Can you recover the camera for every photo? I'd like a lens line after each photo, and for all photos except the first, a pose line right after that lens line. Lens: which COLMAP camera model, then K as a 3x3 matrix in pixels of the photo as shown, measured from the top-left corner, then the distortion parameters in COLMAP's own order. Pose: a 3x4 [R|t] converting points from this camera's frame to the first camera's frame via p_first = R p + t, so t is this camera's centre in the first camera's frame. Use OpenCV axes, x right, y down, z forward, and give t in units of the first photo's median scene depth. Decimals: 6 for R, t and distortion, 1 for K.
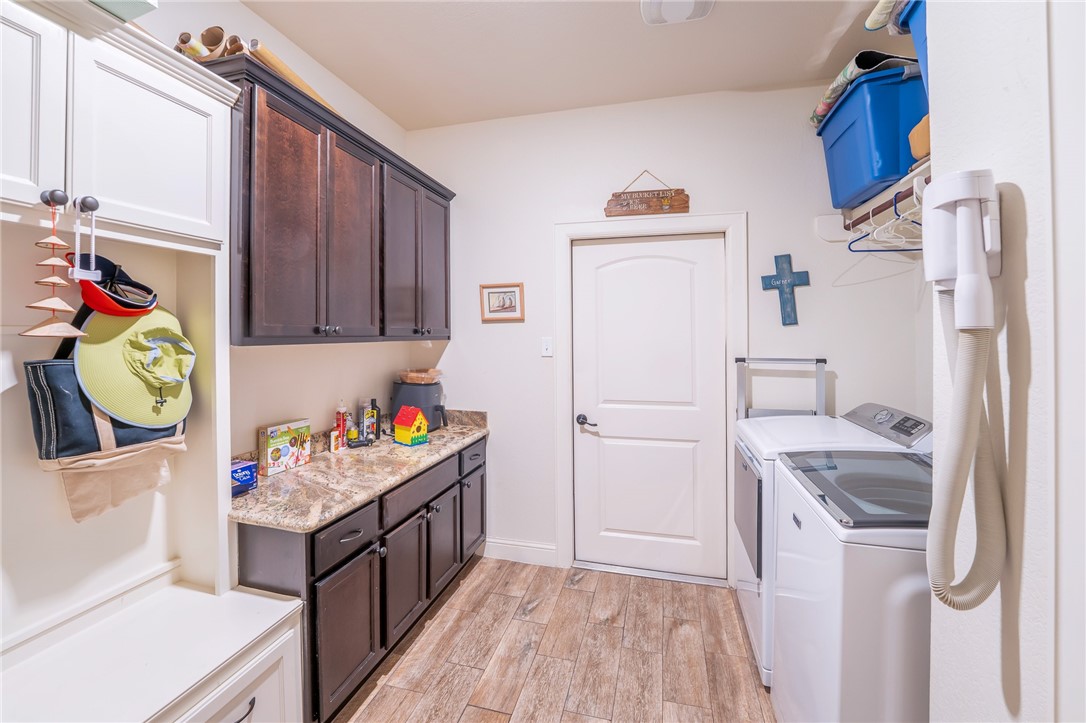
lens RADIAL K [[453.9, 0, 538.6], [0, 453.9, 340.1], [0, 0, 1]] dist [-0.033996, 0.005949]
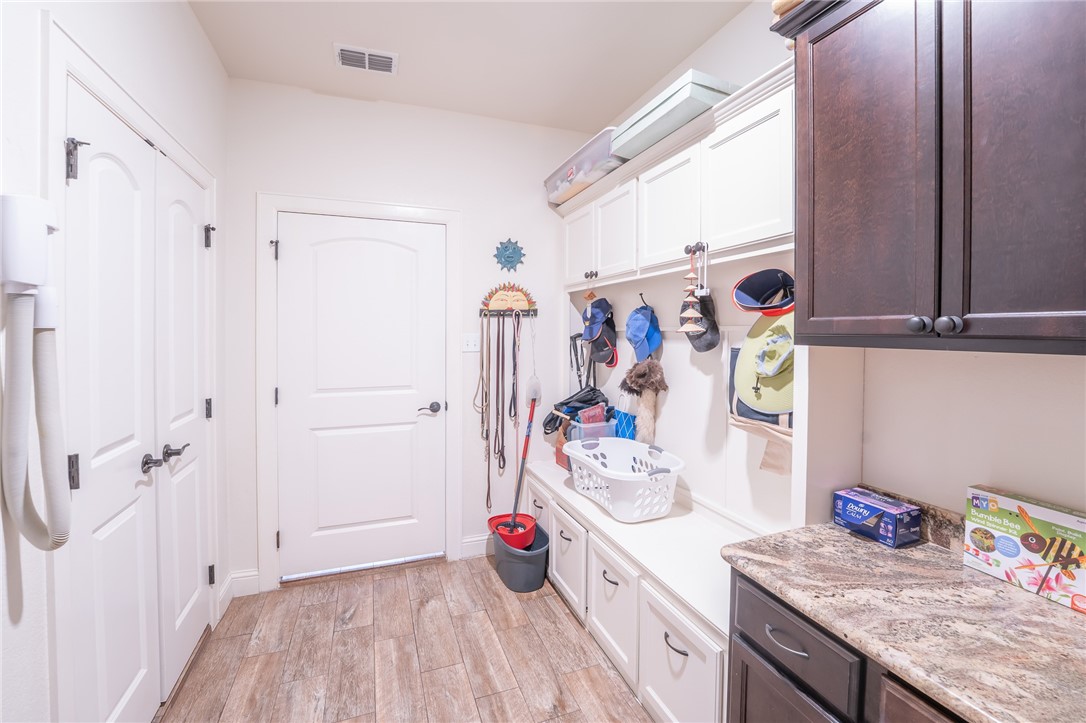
lens RADIAL K [[453.9, 0, 538.6], [0, 453.9, 340.1], [0, 0, 1]] dist [-0.033996, 0.005949]
pose [[-0.814513, 0.014283, -0.579969, 0.174299], [-0.007733, 0.999341, 0.035471, -0.015556], [0.580094, 0.033376, -0.813866, 0.930238]]
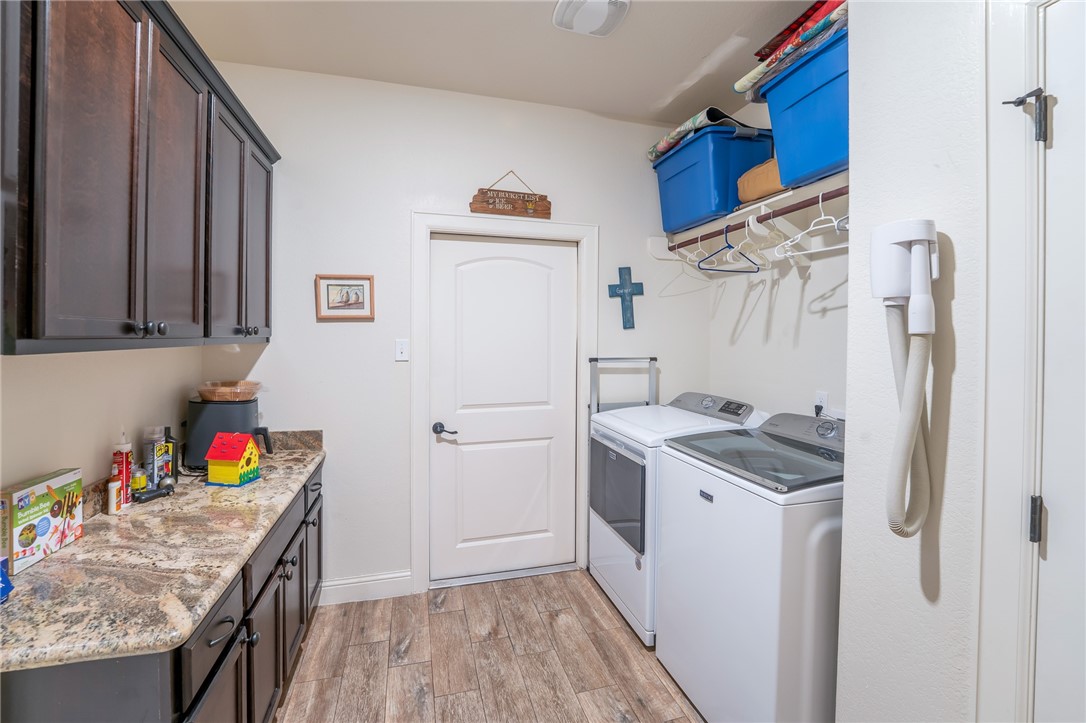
lens RADIAL K [[451.6, 0, 538.4], [0, 451.6, 345.8], [0, 0, 1]] dist [-0.026556, 0.000866]
pose [[0.860613, -0.007031, 0.509210, -0.243314], [0.002629, 0.999953, 0.009364, -0.001096], [-0.509252, -0.006720, 0.860591, 0.130366]]
